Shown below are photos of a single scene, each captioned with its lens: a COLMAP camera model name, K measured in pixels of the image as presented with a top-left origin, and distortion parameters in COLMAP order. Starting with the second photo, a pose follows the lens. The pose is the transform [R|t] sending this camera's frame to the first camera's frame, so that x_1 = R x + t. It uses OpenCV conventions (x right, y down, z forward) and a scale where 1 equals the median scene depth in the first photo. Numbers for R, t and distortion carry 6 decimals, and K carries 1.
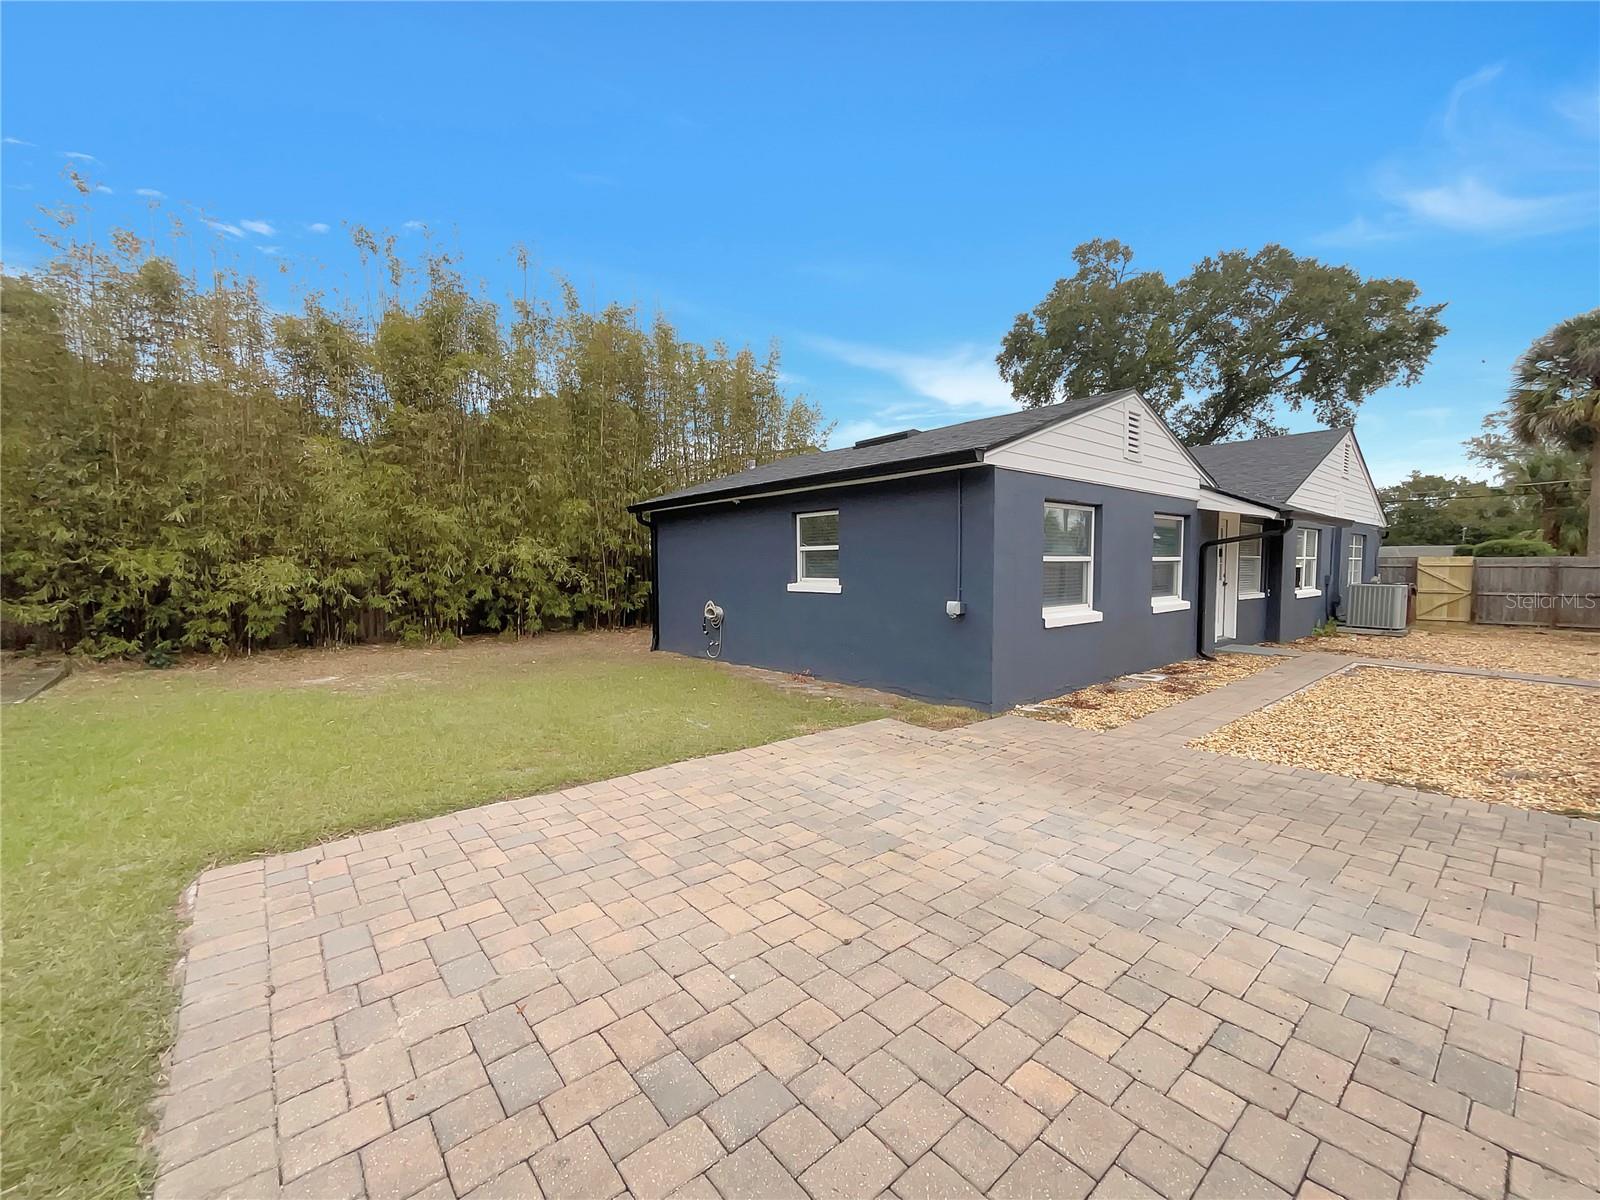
lens RADIAL K [[654.1, 0, 800.0], [0, 654.1, 600.0], [0, 0, 1]] dist [0.000563, -0.000714]
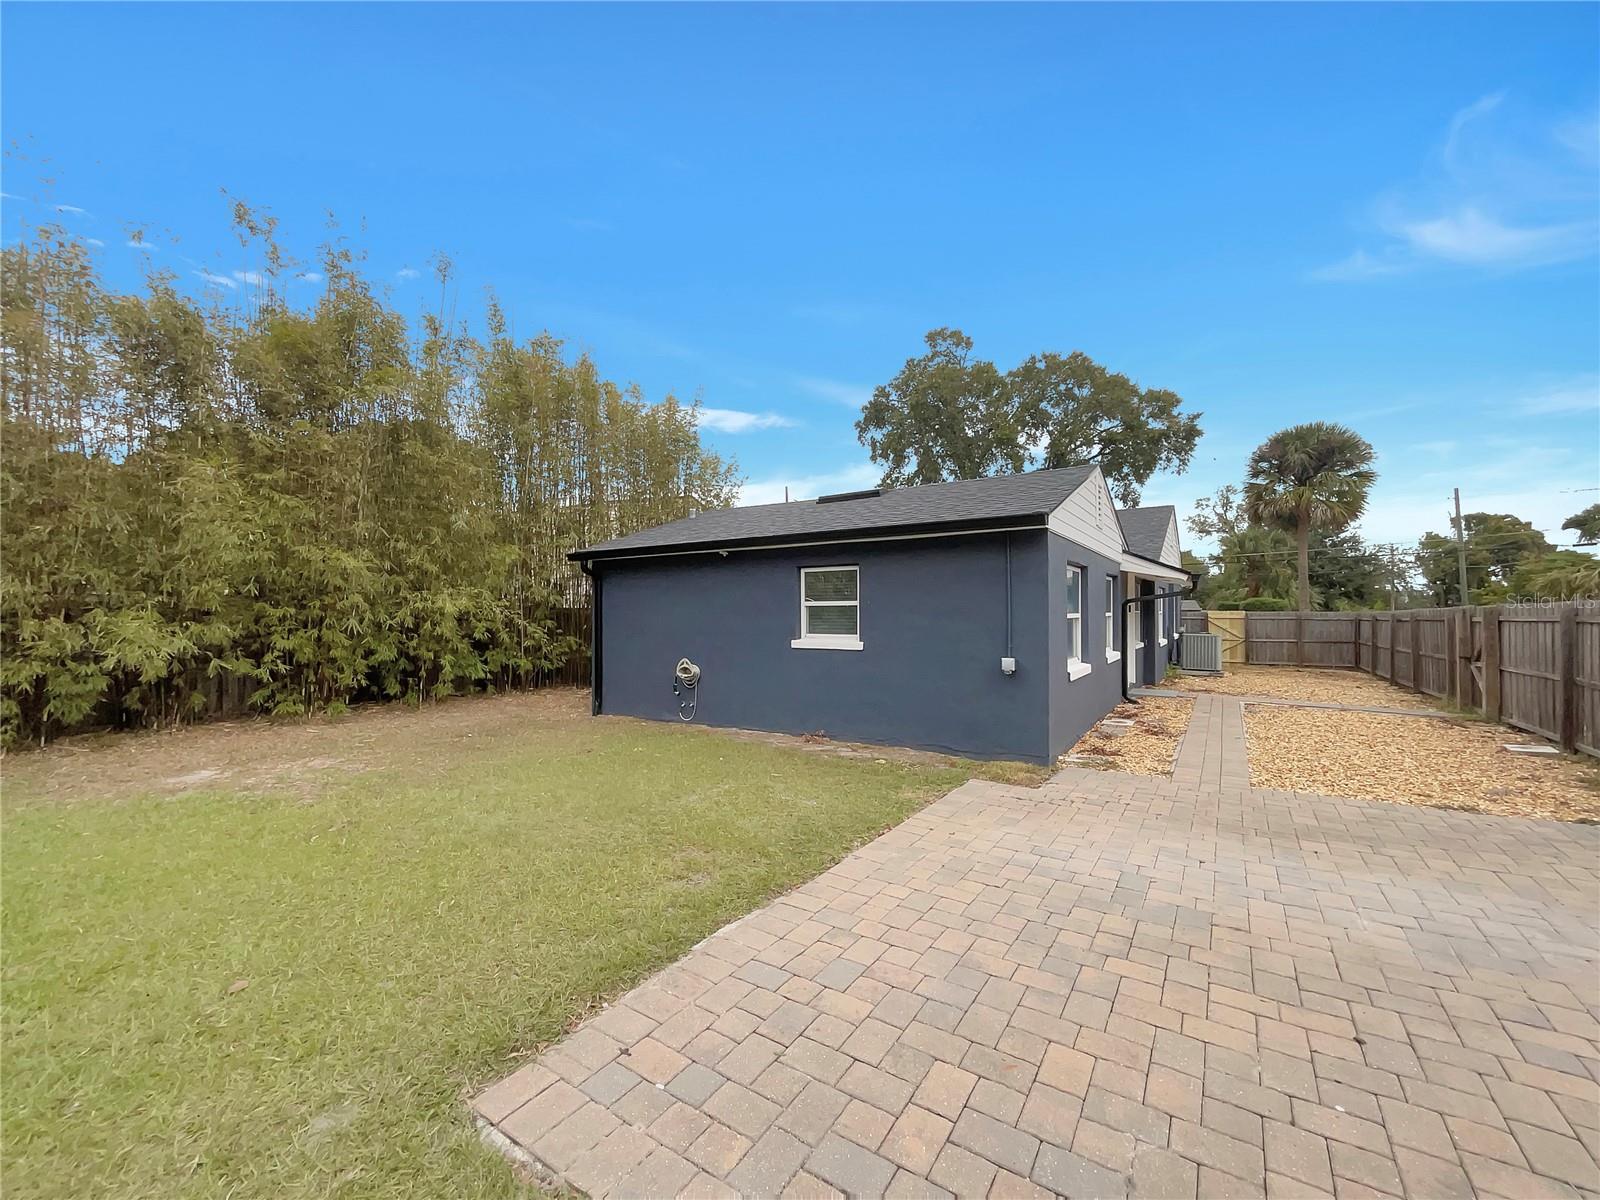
lens RADIAL K [[646.9, 0, 795.9], [0, 646.9, 609.7], [0, 0, 1]] dist [-0.000955, 0.000271]
pose [[0.958625, 0.003818, 0.284646, -0.219156], [0.013083, 0.998263, -0.057450, -0.011601], [-0.284371, 0.058797, 0.956910, 0.068949]]
